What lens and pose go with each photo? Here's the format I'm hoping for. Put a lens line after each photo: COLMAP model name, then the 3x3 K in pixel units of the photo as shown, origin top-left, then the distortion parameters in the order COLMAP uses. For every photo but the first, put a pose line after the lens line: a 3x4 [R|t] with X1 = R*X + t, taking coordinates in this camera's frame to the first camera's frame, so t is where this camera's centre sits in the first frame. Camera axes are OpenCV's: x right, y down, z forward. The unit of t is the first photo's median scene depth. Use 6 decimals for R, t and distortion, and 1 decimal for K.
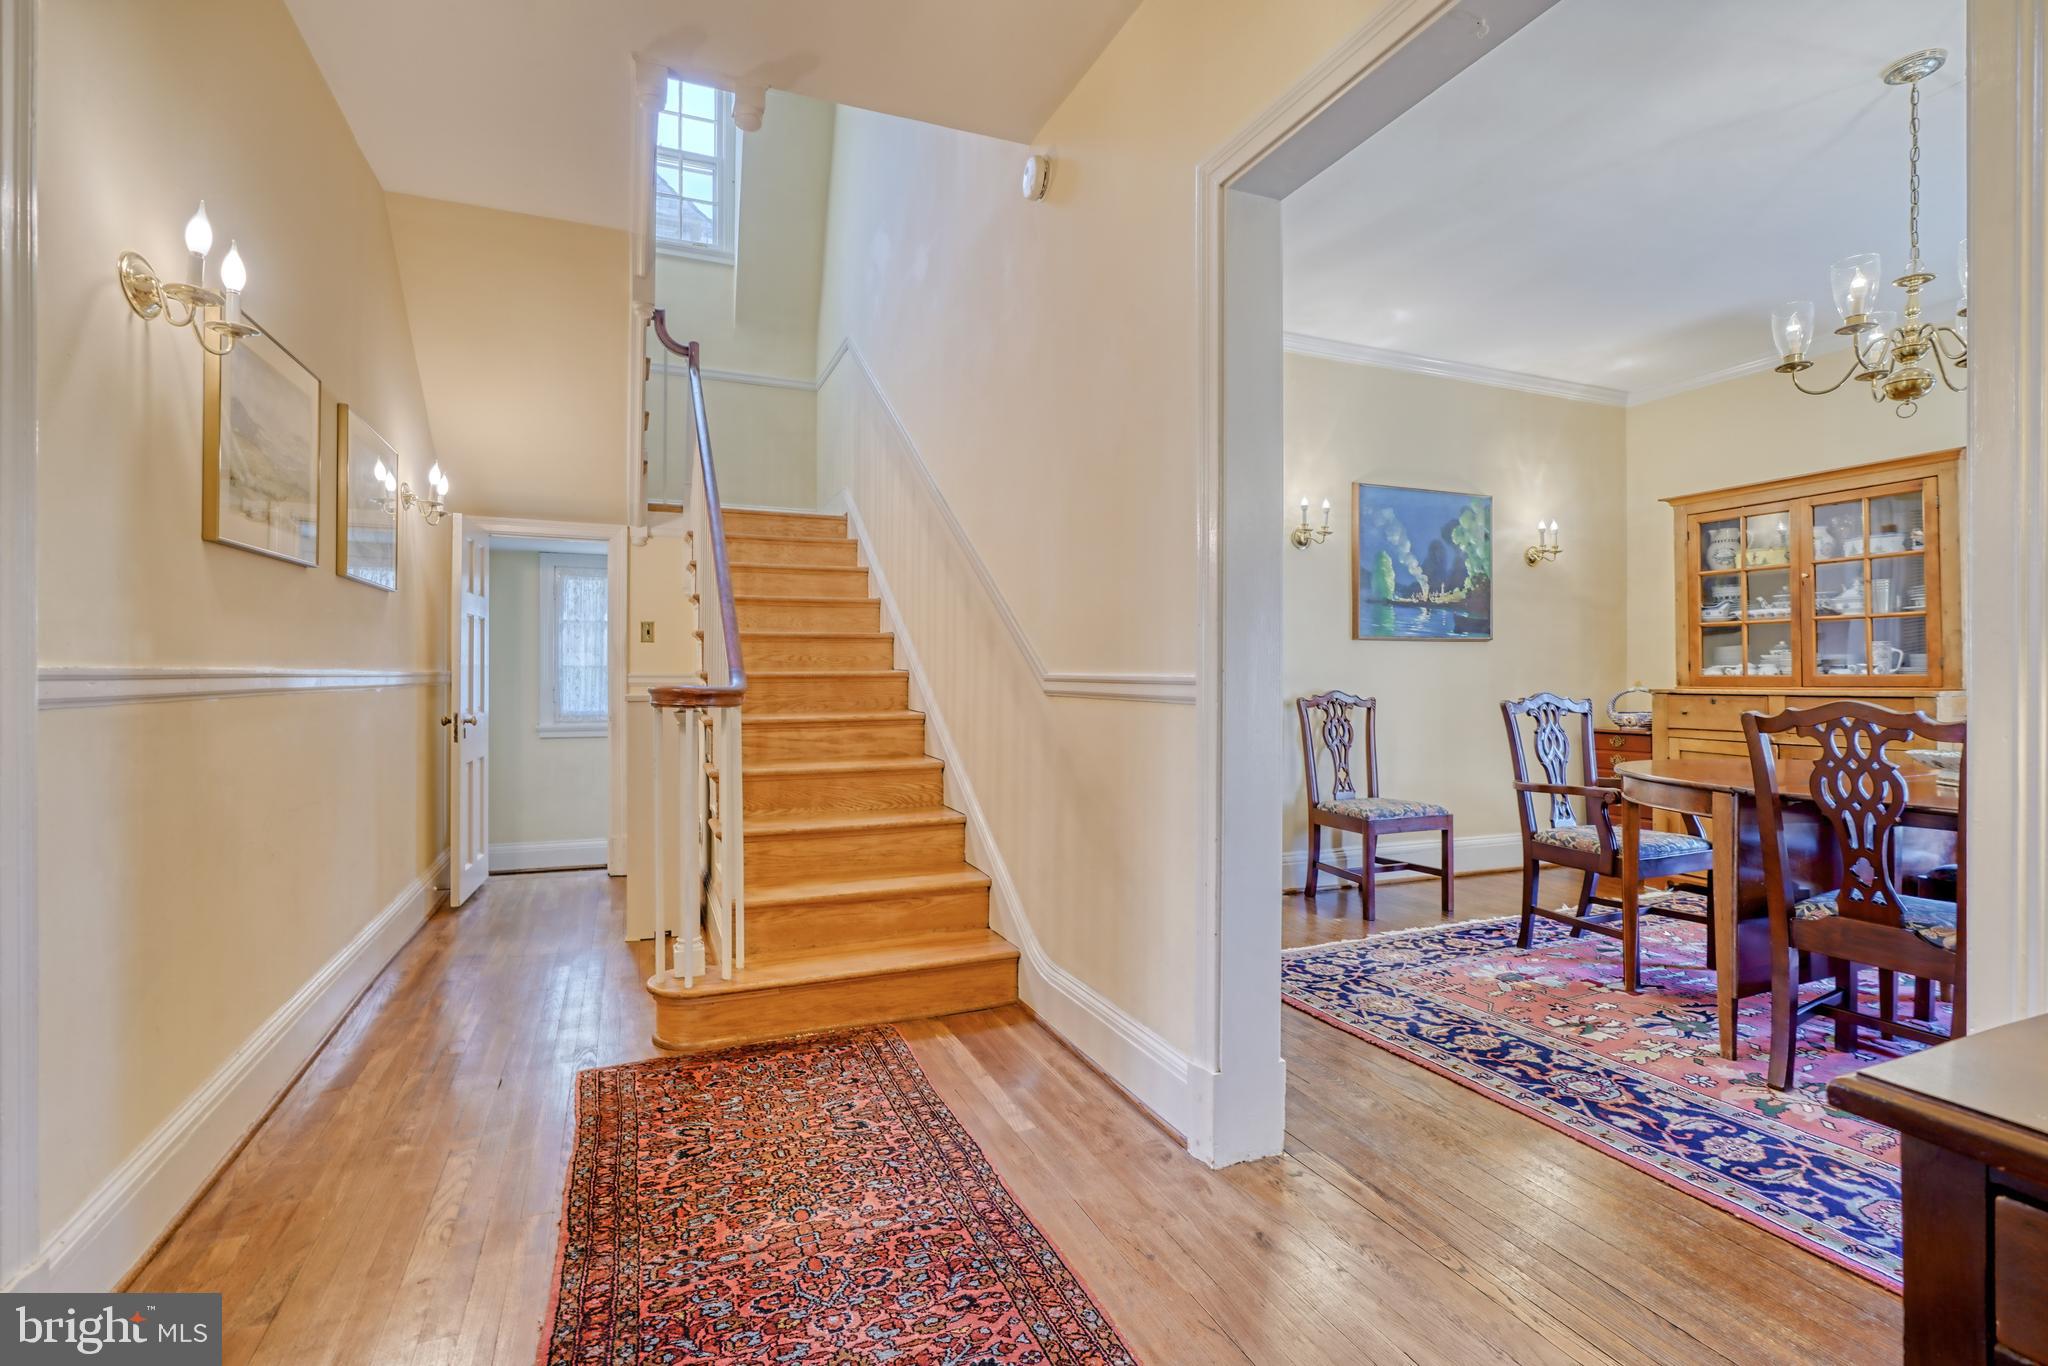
lens RADIAL K [[961.0, 0, 989.5], [0, 961.0, 671.9], [0, 0, 1]] dist [-0.011096, 0.005689]
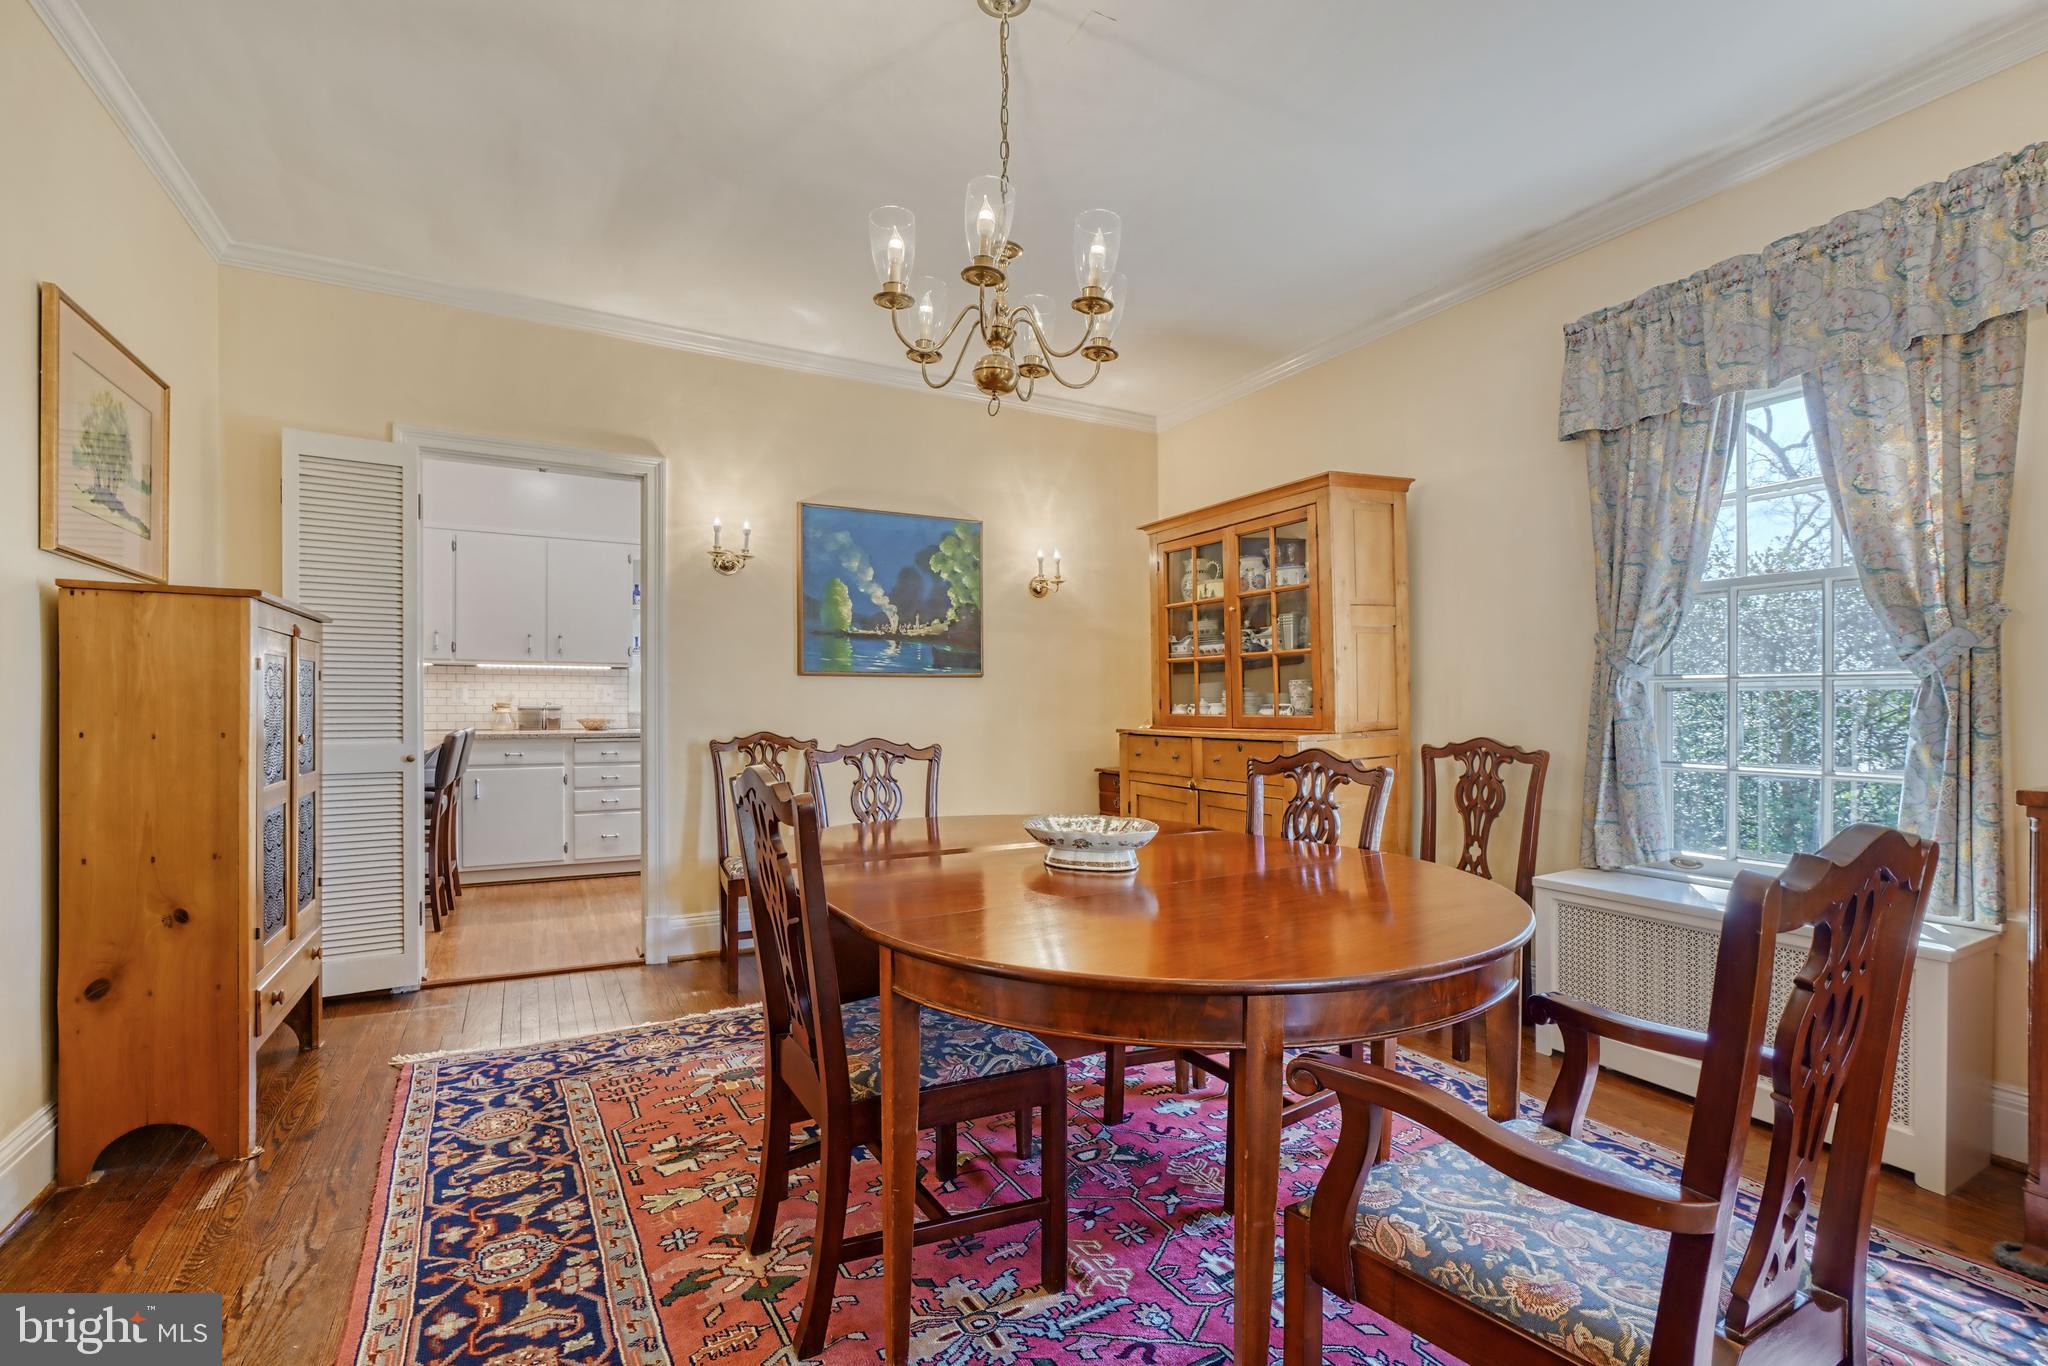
lens RADIAL K [[923.4, 0, 984.8], [0, 923.4, 705.3], [0, 0, 1]] dist [-0.009437, 0.002994]
pose [[0.995348, 0.000639, 0.096345, 0.511450], [-0.001180, 0.999984, 0.005557, -0.010995], [-0.096339, -0.005645, 0.995333, 0.122003]]
